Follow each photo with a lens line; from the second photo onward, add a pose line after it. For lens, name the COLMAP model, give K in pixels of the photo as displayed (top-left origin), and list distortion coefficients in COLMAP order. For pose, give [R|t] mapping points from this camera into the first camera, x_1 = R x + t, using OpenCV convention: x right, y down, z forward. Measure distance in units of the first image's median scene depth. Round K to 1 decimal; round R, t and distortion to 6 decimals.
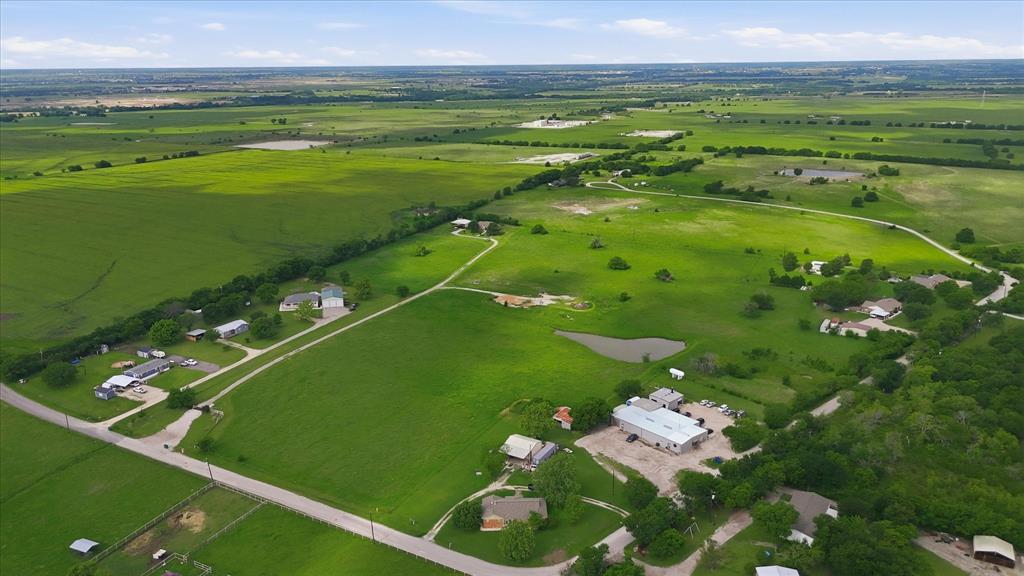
lens RADIAL K [[752.2, 0, 512.0], [0, 752.2, 288.0], [0, 0, 1]] dist [0.067290, -0.059872]
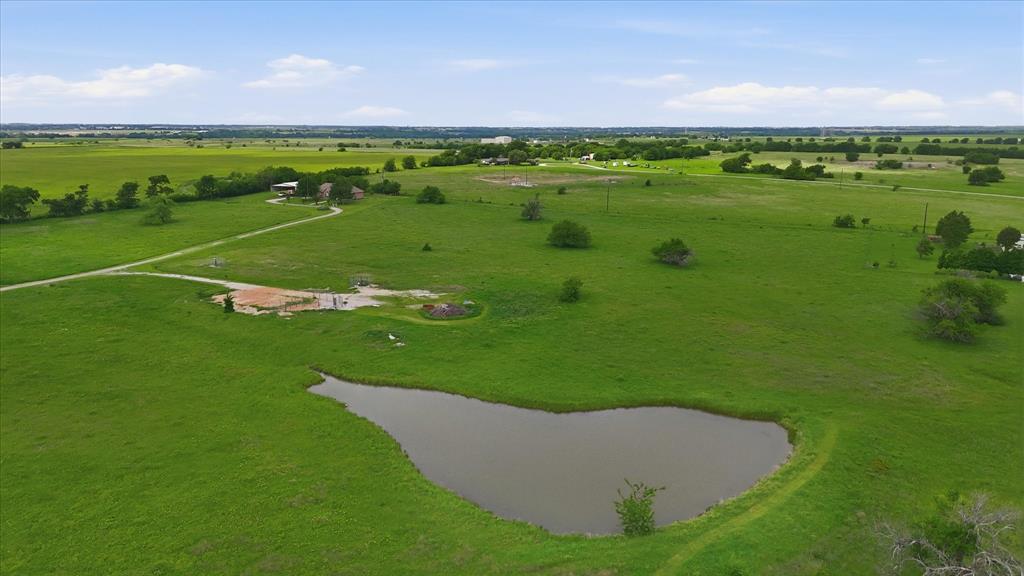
lens RADIAL K [[752.2, 0, 512.0], [0, 752.2, 288.0], [0, 0, 1]] dist [0.067290, -0.059872]
pose [[0.999793, 0.007503, 0.018891, 0.115589], [-0.005974, 0.996797, -0.079746, 0.040712], [-0.019429, 0.079617, 0.996636, 0.653416]]
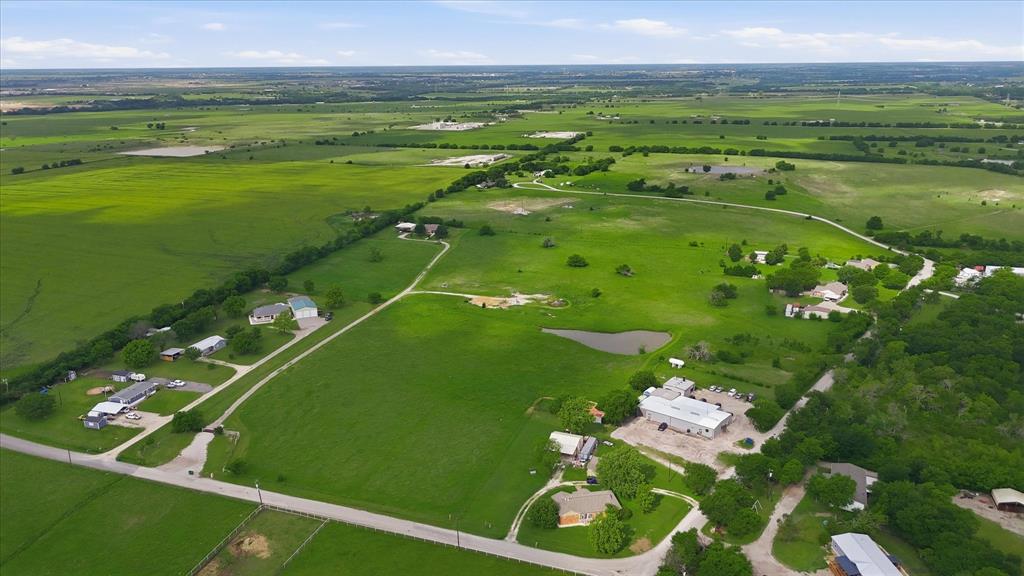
lens RADIAL K [[752.2, 0, 512.0], [0, 752.2, 288.0], [0, 0, 1]] dist [0.067290, -0.059872]
pose [[0.986229, -0.046267, 0.158784, -0.129456], [0.046749, 0.998906, 0.000706, -0.000851], [-0.158643, 0.006727, 0.987313, 0.006639]]
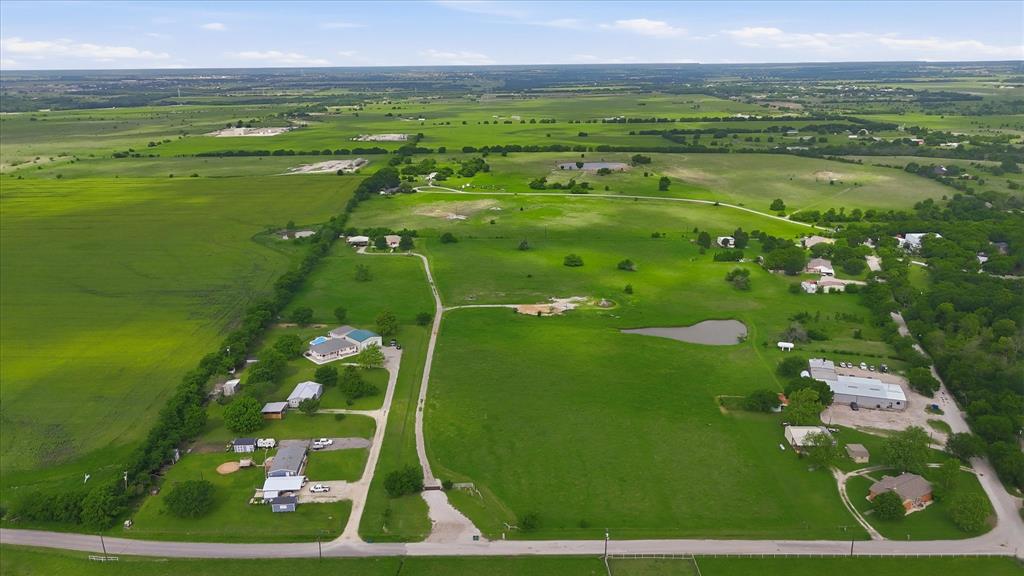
lens RADIAL K [[752.2, 0, 512.0], [0, 752.2, 288.0], [0, 0, 1]] dist [0.067290, -0.059872]
pose [[0.871966, -0.140299, 0.469032, -0.484160], [0.143274, 0.989242, 0.029550, -0.044465], [-0.468132, 0.041434, 0.882686, 0.172975]]
